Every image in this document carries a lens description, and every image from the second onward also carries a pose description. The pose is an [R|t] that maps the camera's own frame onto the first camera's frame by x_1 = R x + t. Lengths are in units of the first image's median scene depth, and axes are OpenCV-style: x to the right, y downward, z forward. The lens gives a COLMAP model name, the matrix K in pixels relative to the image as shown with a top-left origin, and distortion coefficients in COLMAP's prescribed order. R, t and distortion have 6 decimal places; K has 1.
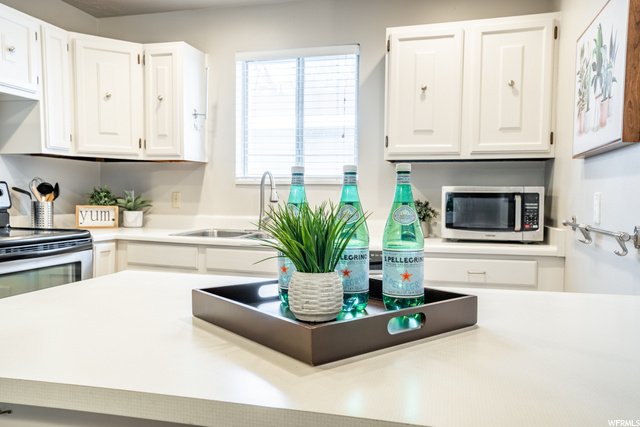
lens RADIAL K [[487.3, 0, 321.8], [0, 487.3, 216.4], [0, 0, 1]] dist [0.029866, -0.019217]
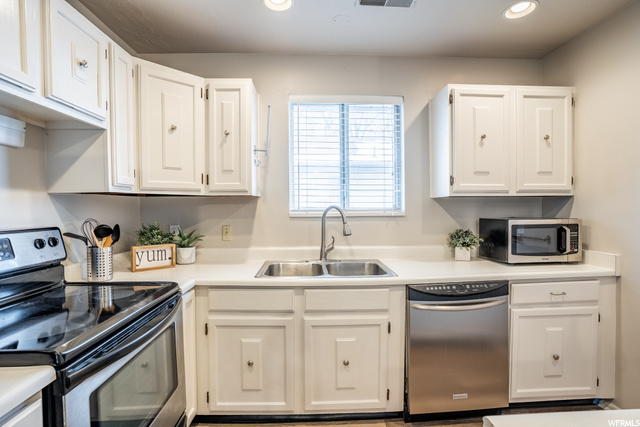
lens RADIAL K [[316.8, 0, 318.9], [0, 316.8, 213.5], [0, 0, 1]] dist [-0.055447, 0.012867]
pose [[0.952477, -0.024387, 0.303631, -0.361134], [0.030380, 0.999425, -0.015028, -0.068176], [-0.303090, 0.023538, 0.952671, 0.360781]]
